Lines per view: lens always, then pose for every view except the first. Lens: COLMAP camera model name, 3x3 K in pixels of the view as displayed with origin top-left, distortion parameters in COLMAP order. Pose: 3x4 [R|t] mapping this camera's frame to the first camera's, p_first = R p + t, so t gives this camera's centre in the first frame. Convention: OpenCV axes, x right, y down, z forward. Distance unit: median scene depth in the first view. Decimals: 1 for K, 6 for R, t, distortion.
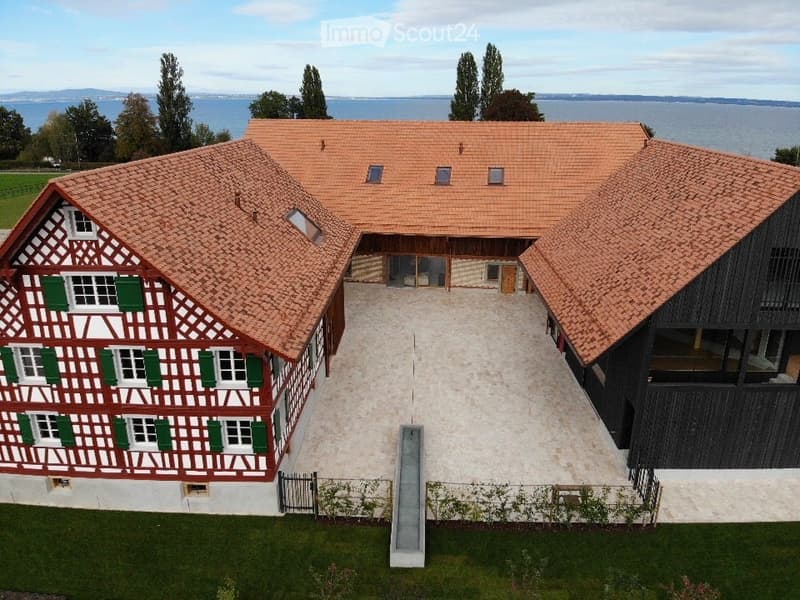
lens RADIAL K [[548.1, 0, 413.8], [0, 548.1, 251.1], [0, 0, 1]] dist [0.032712, -0.072043]
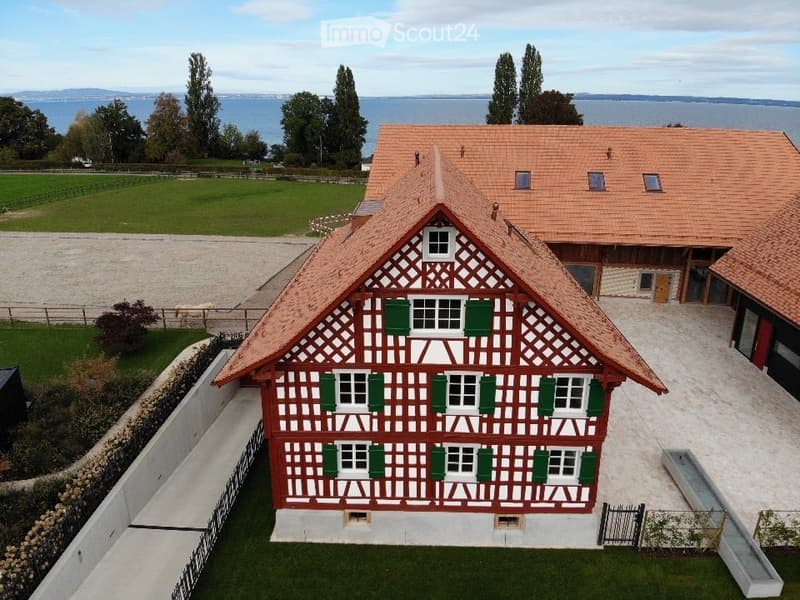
lens RADIAL K [[548.1, 0, 397.6], [0, 548.1, 240.5], [0, 0, 1]] dist [0.032712, -0.072043]
pose [[0.999997, 0.000463, -0.002443, -0.581403], [-0.000500, 0.999884, -0.015216, -0.037070], [0.002436, 0.015217, 0.999881, 0.042764]]
